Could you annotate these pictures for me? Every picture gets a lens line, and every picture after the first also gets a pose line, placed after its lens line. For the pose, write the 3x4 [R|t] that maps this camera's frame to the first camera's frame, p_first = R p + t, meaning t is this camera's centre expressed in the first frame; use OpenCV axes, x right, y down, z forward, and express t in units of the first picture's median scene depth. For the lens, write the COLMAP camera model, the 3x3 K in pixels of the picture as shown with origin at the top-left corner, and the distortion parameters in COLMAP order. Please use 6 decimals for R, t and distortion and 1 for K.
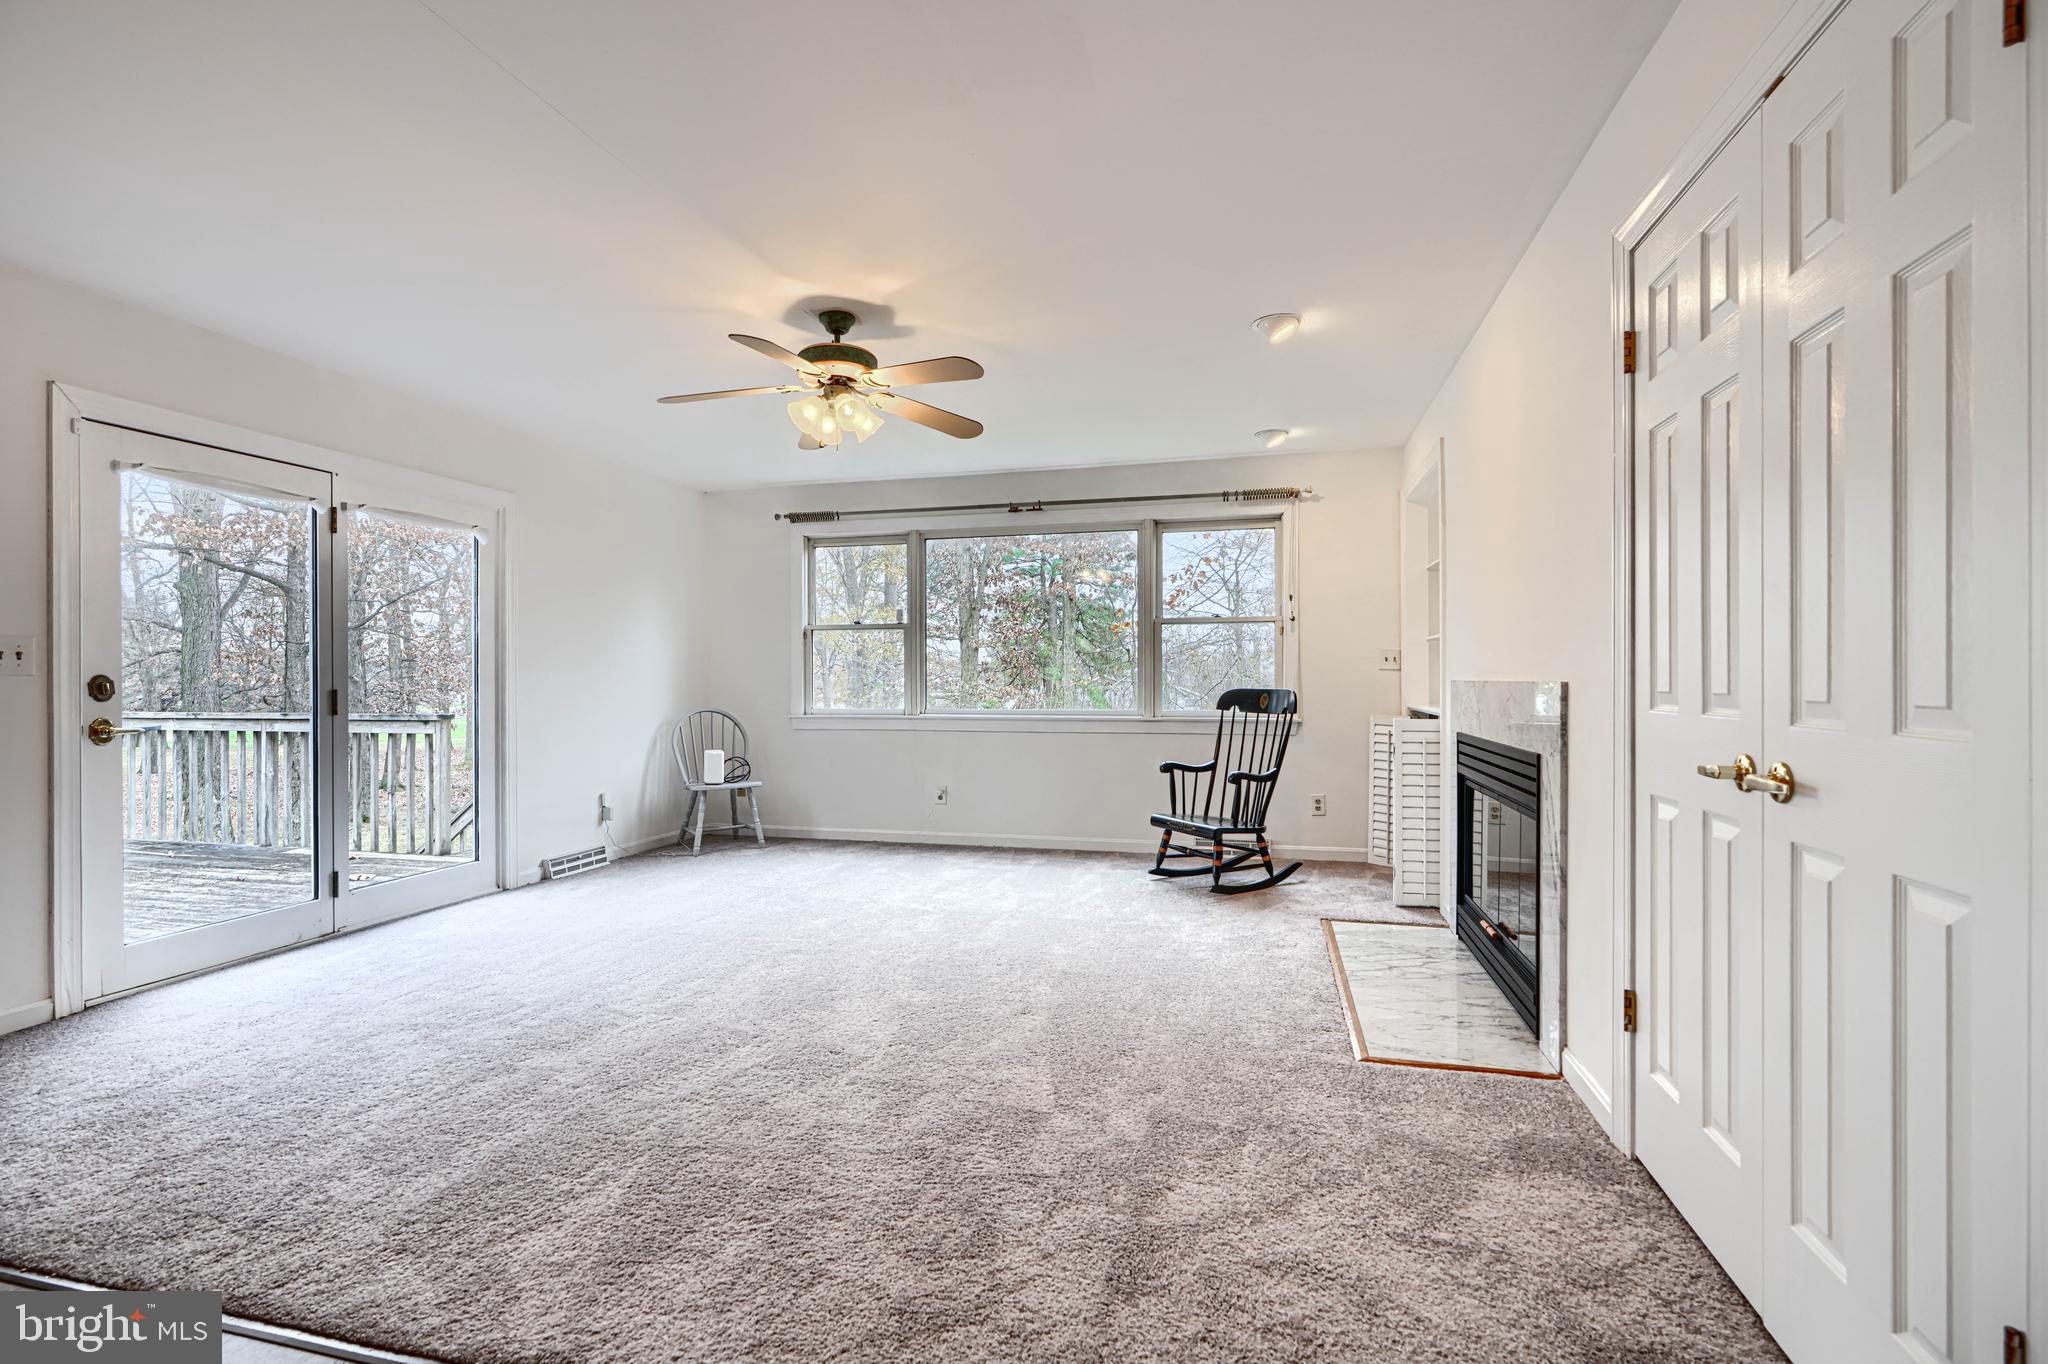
lens RADIAL K [[920.4, 0, 1029.7], [0, 920.4, 683.5], [0, 0, 1]] dist [0.003736, -0.000145]
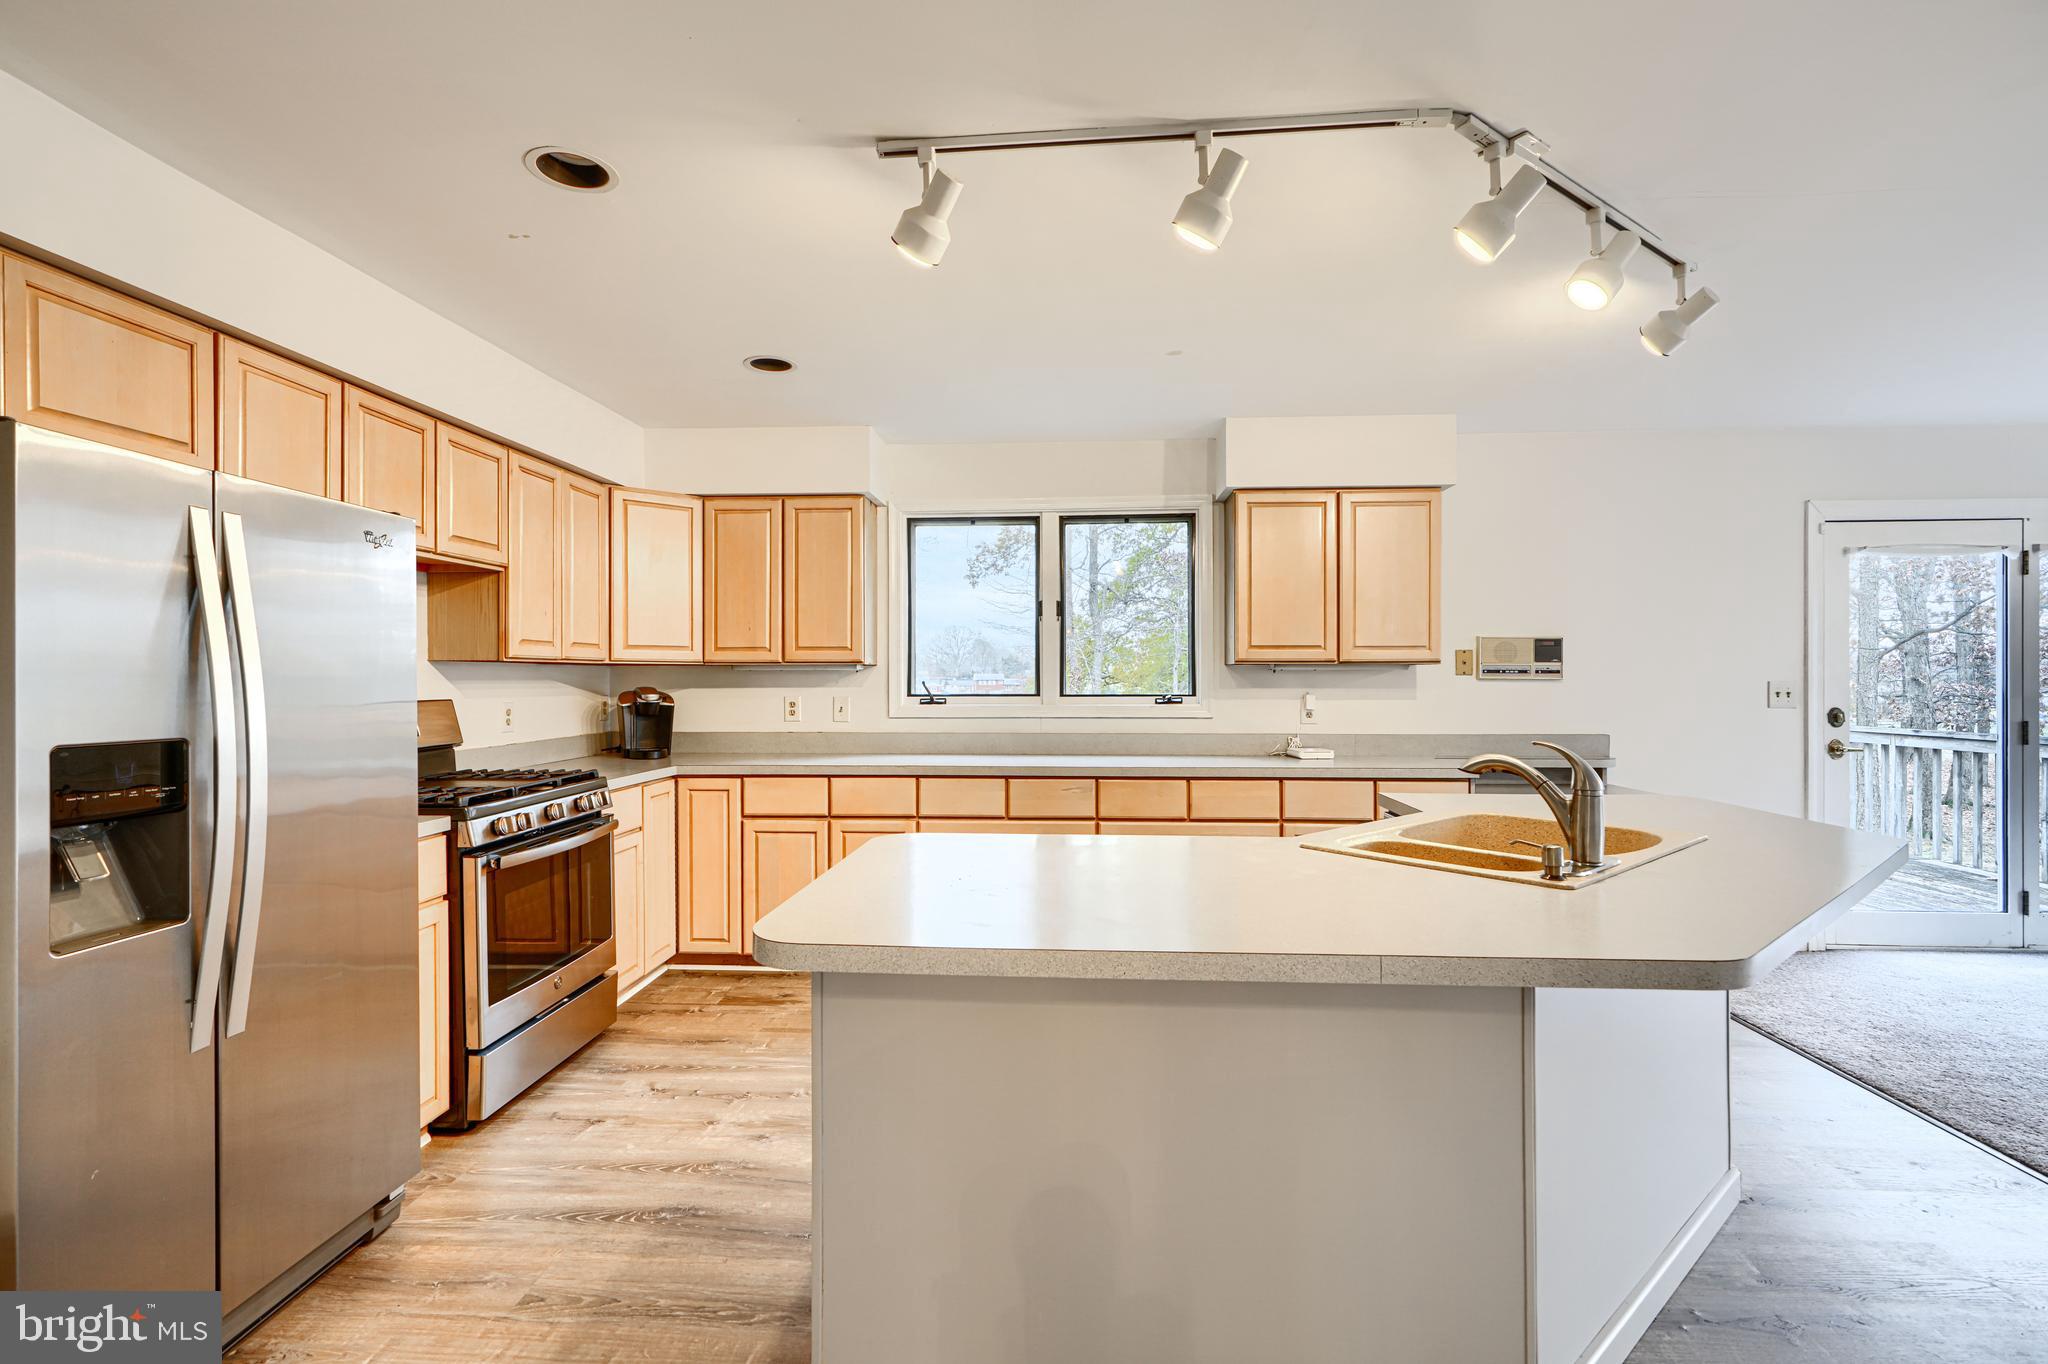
lens RADIAL K [[929.9, 0, 1003.4], [0, 929.9, 676.2], [0, 0, 1]] dist [0.002544, -0.000806]
pose [[0.178825, 0.000764, -0.983881, 0.076729], [-0.003271, 0.999995, 0.000182, -0.031979], [0.983875, 0.003186, 0.178827, -0.279556]]
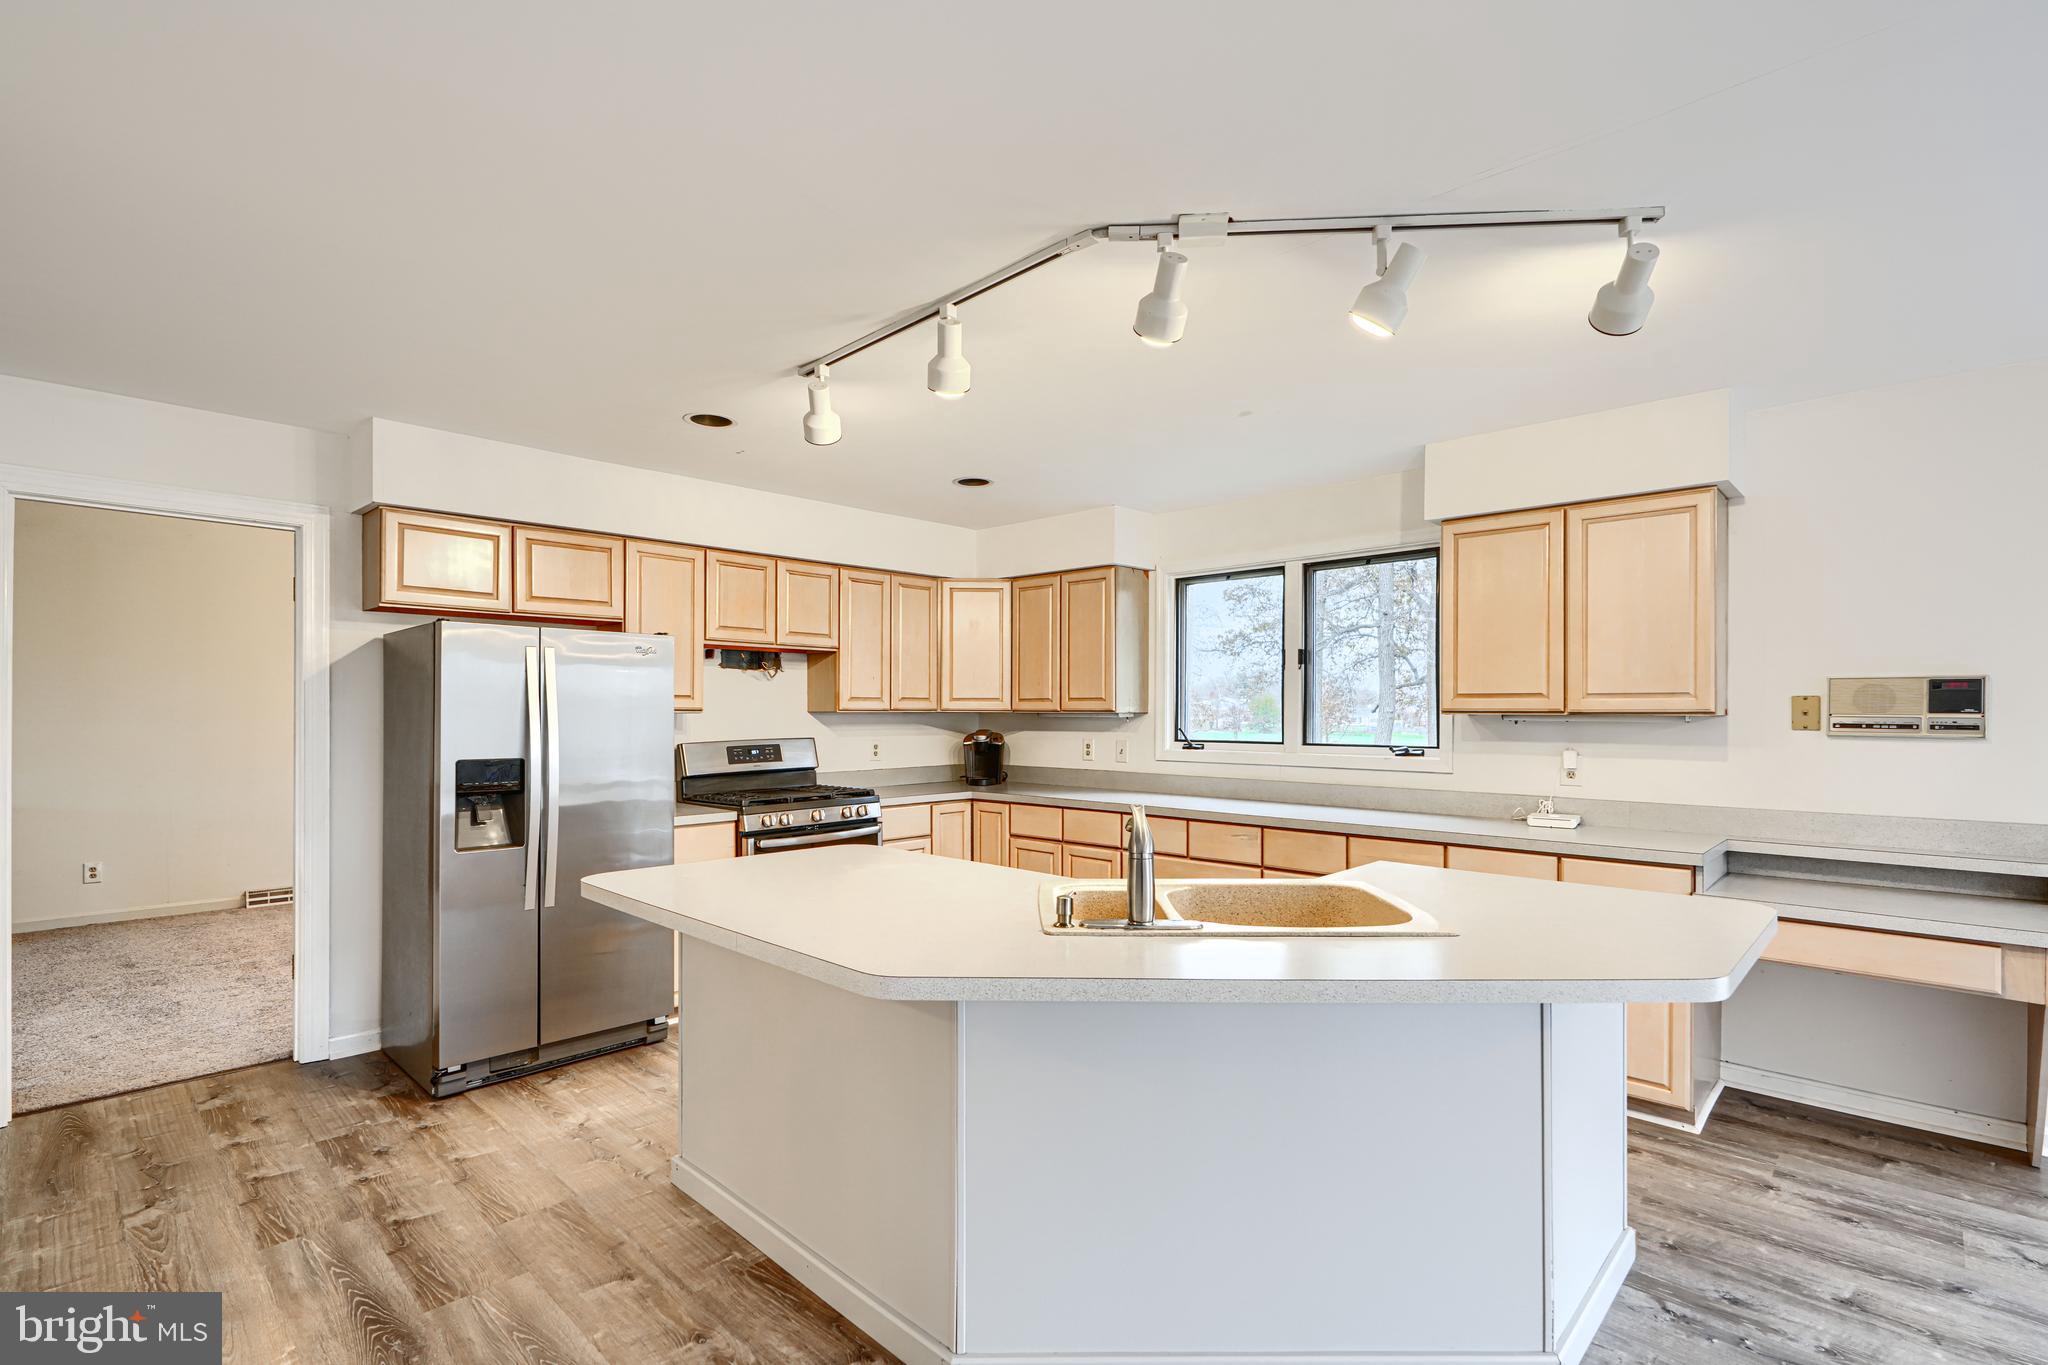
lens RADIAL K [[929.9, 0, 1015.8], [0, 929.9, 712.4], [0, 0, 1]] dist [0.002544, -0.000806]
pose [[-0.491505, 0.002219, -0.870872, 0.118299], [-0.003962, 0.999981, 0.004784, -0.047434], [0.870866, 0.005801, -0.491487, 0.144356]]
